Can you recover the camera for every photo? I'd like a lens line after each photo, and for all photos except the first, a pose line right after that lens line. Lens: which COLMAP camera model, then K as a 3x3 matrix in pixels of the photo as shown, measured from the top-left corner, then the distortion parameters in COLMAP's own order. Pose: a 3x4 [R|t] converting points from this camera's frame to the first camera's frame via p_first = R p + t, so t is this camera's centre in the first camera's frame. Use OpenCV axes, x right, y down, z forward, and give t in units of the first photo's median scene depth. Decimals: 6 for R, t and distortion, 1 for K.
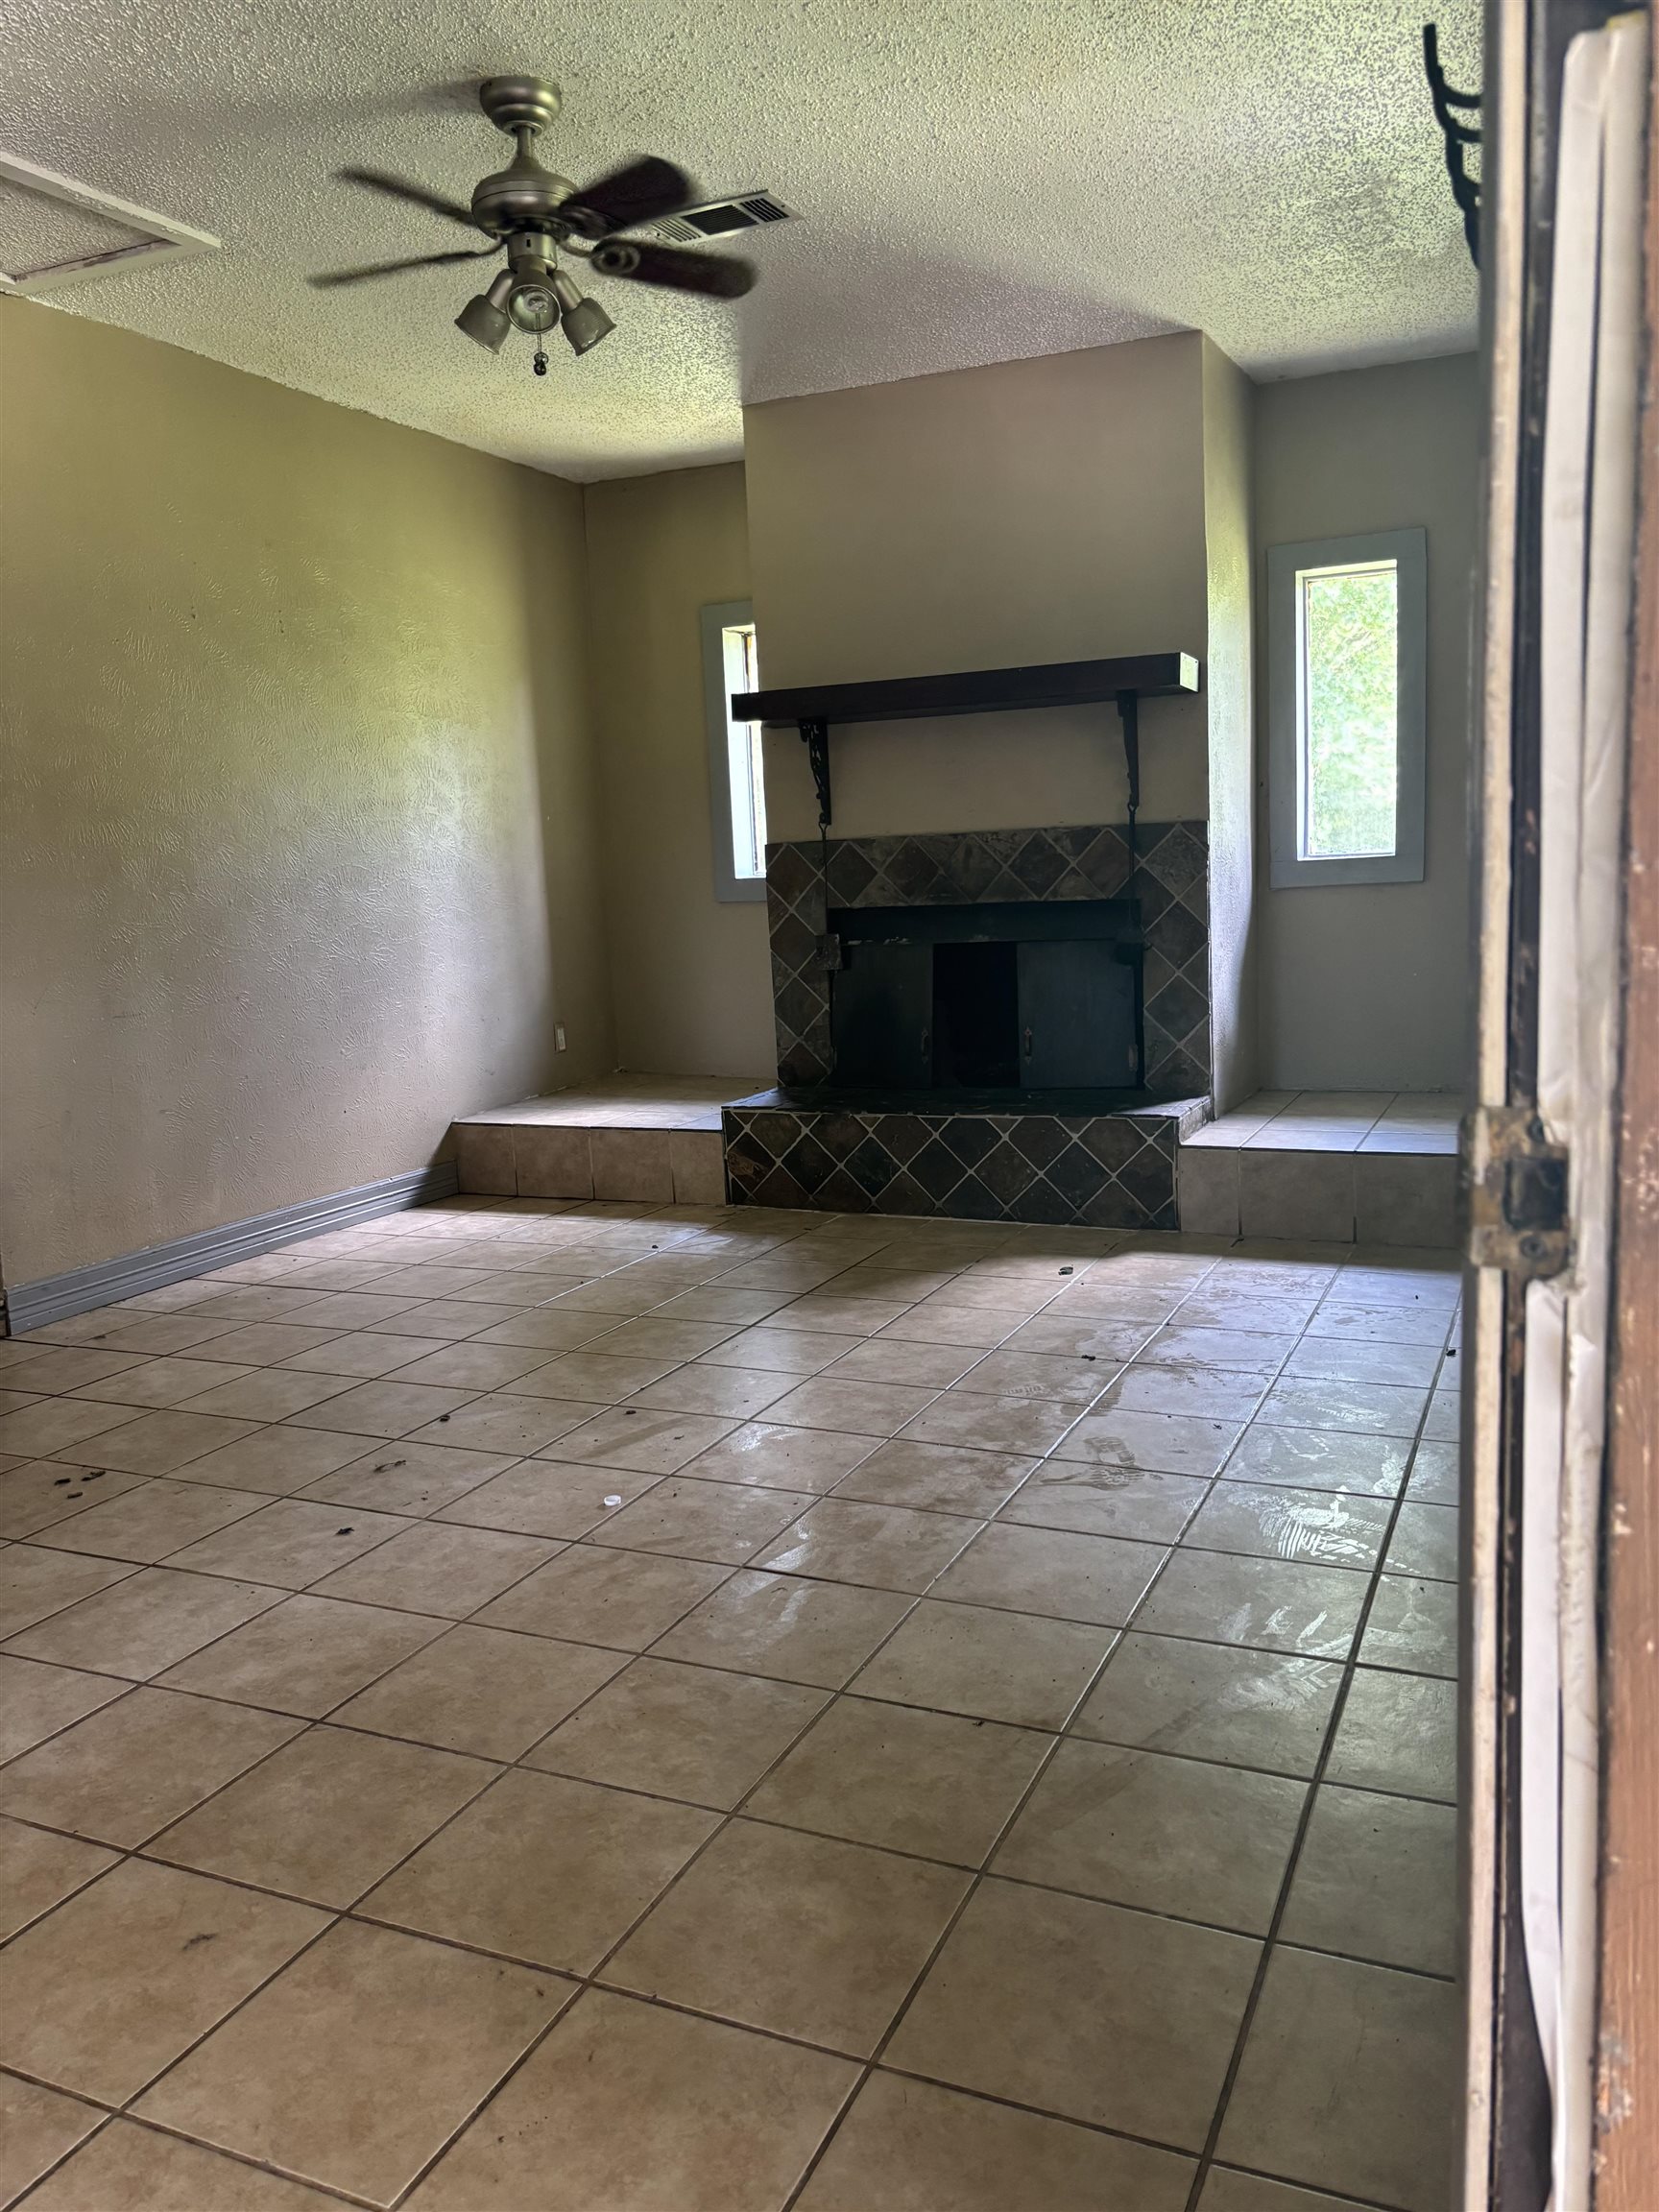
lens RADIAL K [[1680.6, 0, 844.8], [0, 1680.6, 1120.8], [0, 0, 1]] dist [0.058284, -0.065138]
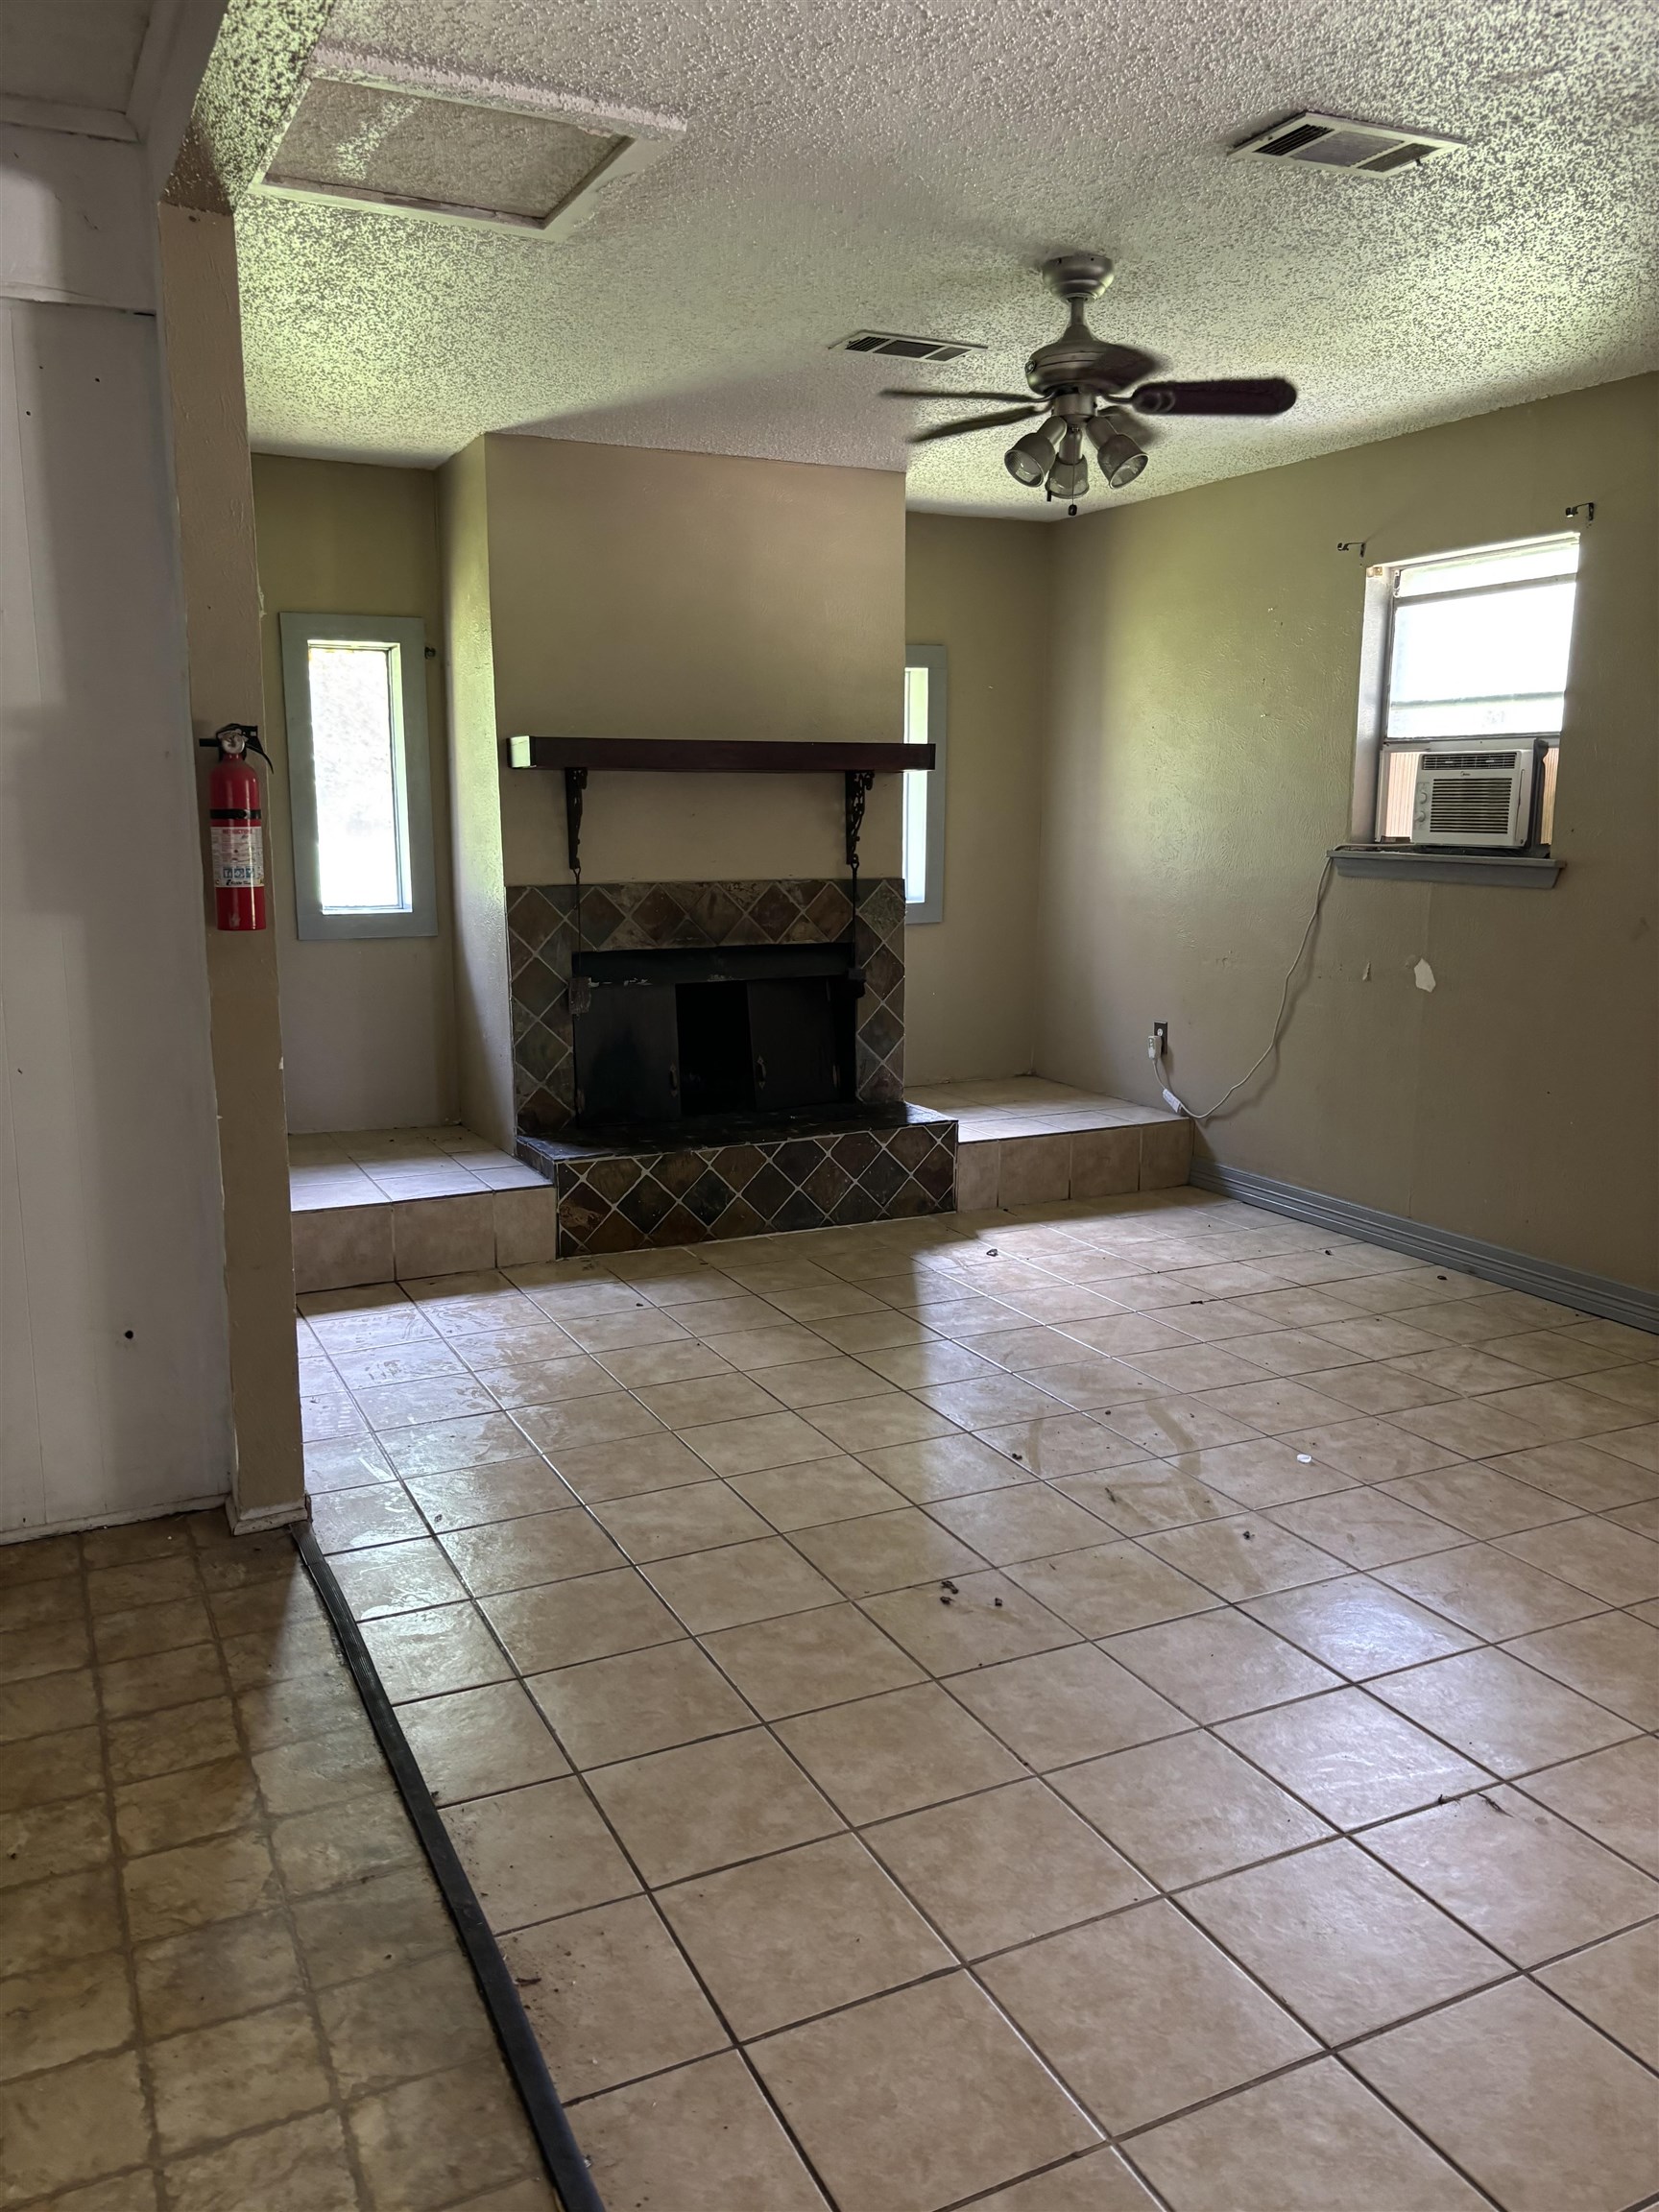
lens RADIAL K [[1680.6, 0, 833.0], [0, 1680.6, 1116.2], [0, 0, 1]] dist [0.058284, -0.065138]
pose [[0.626655, -0.099832, 0.772876, -1.001191], [0.090420, 0.994377, 0.055130, -0.100504], [-0.774034, 0.035336, 0.632158, 0.352987]]
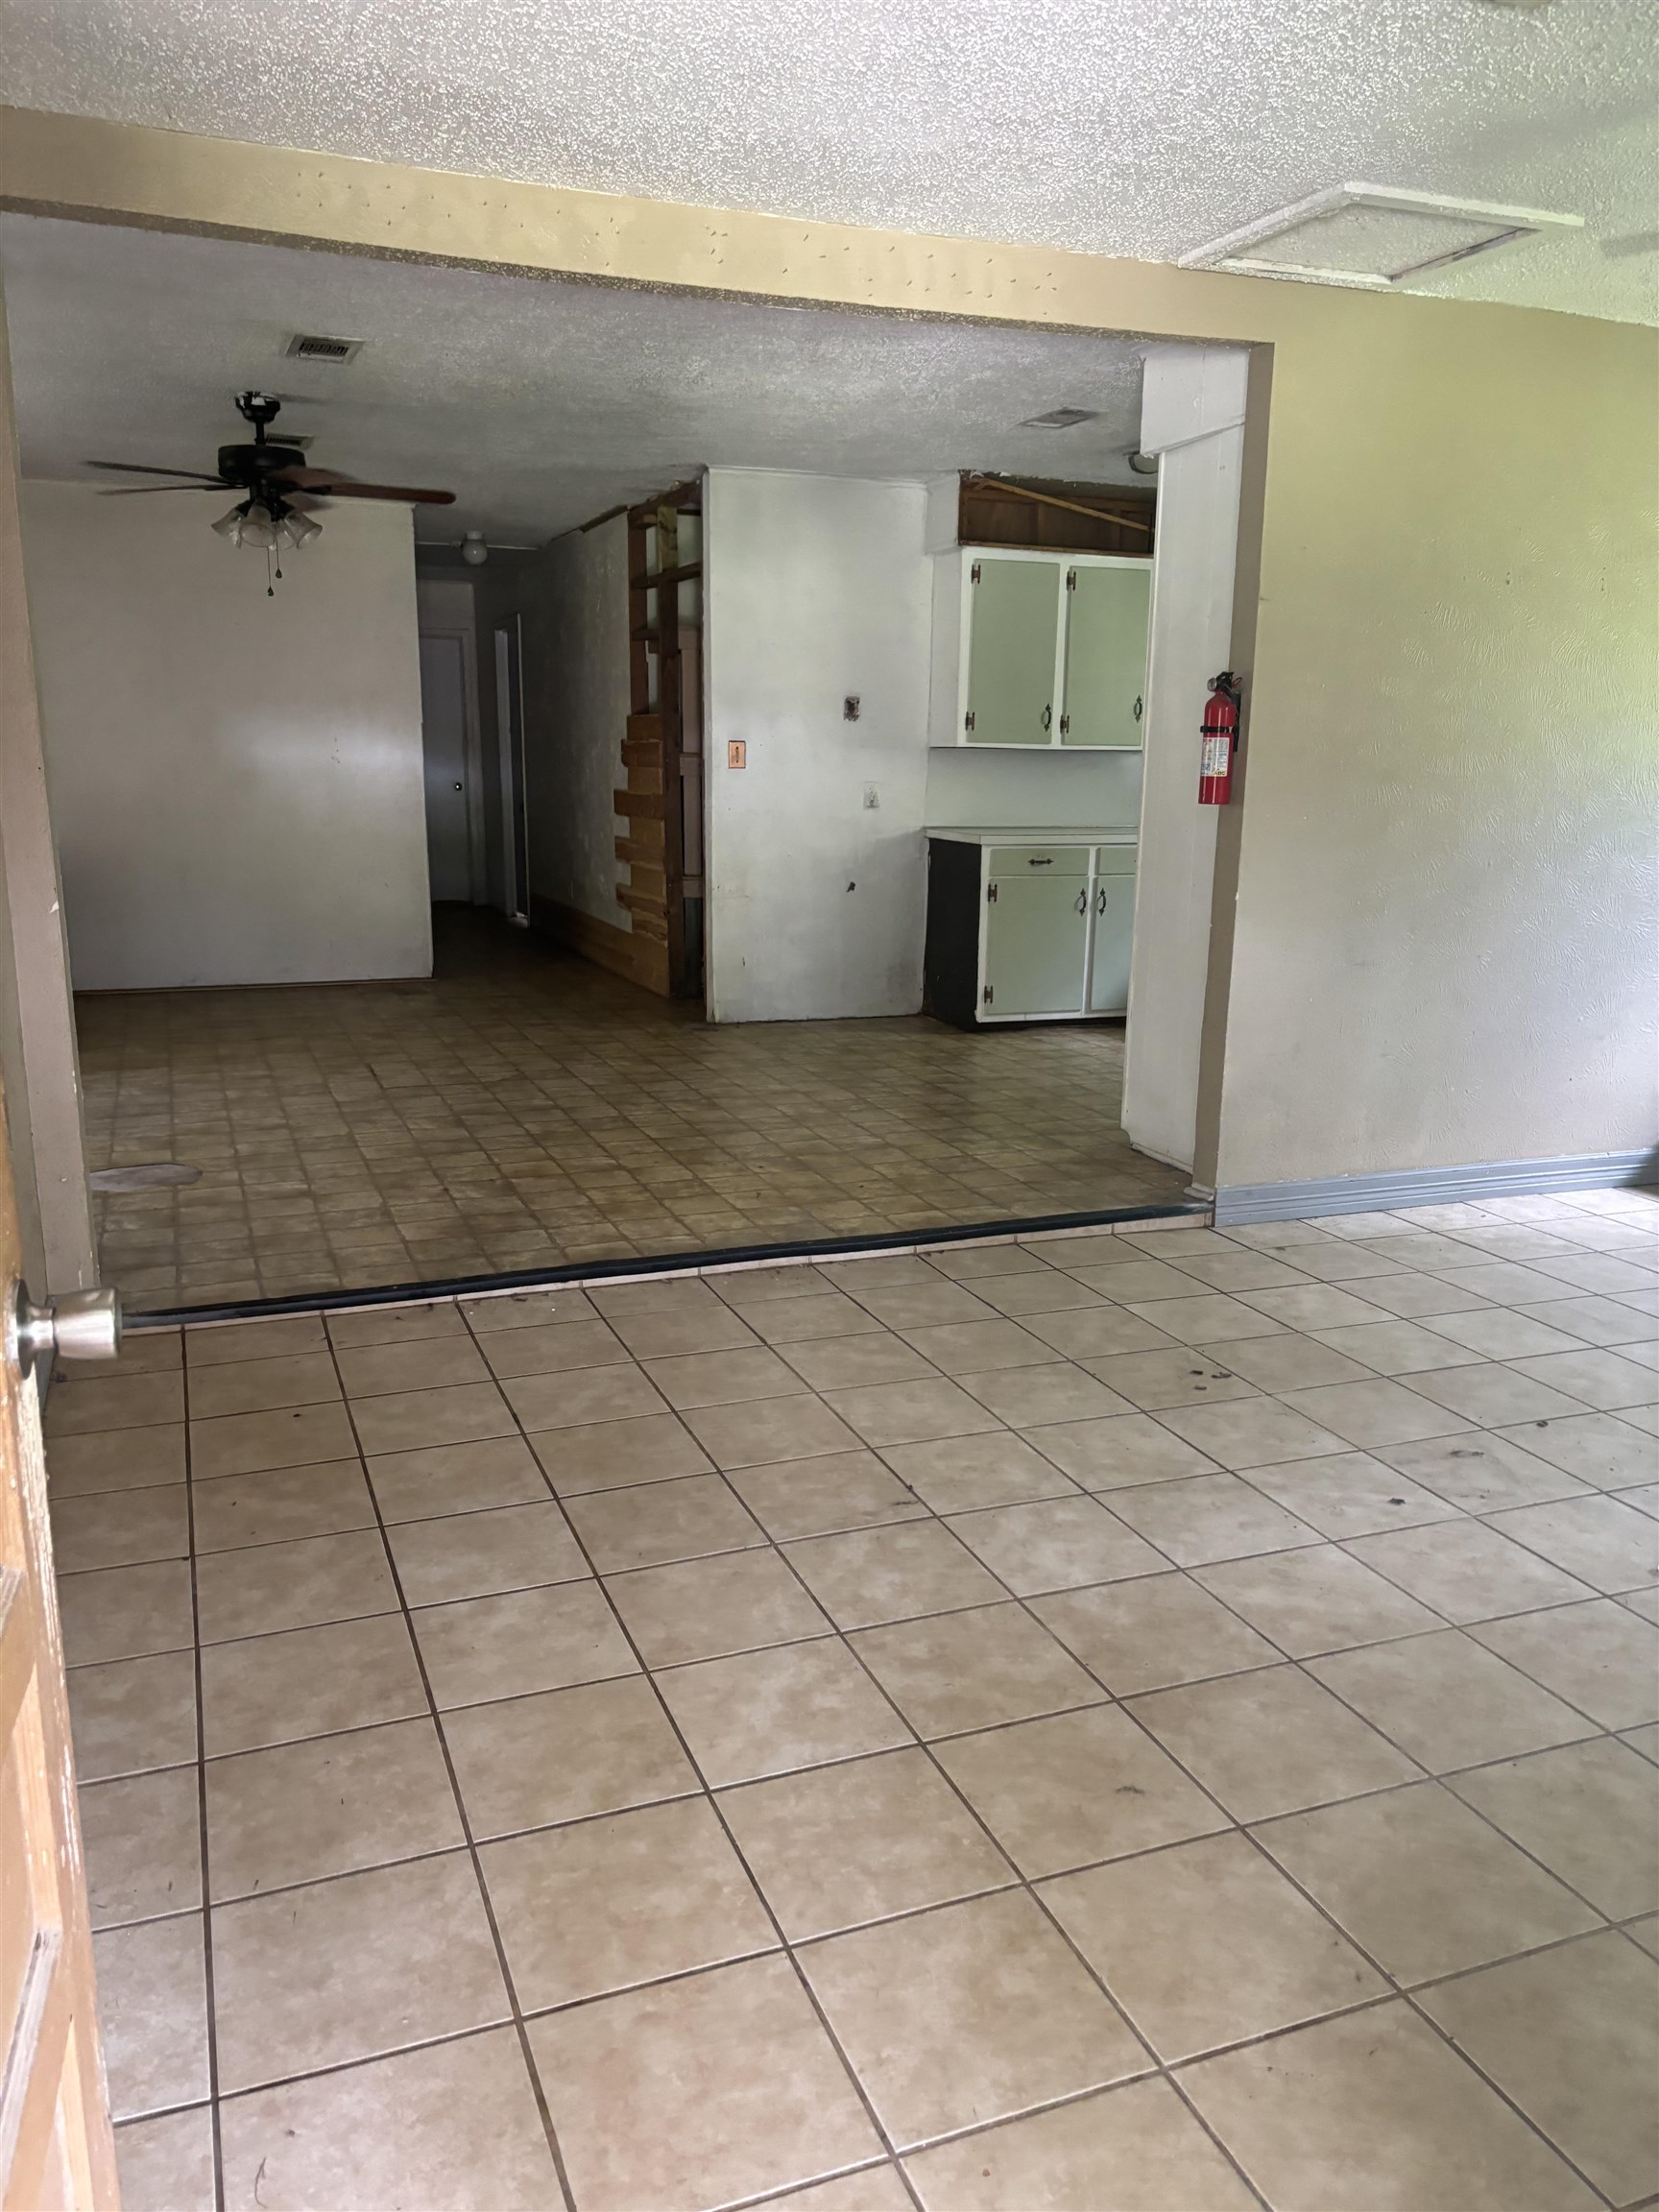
lens RADIAL K [[1680.6, 0, 811.9], [0, 1680.6, 1152.8], [0, 0, 1]] dist [0.058284, -0.065138]
pose [[0.705072, 0.210670, -0.677120, 0.094722], [-0.148230, 0.977543, 0.149792, -0.061267], [0.693470, -0.005245, 0.720466, -0.028437]]
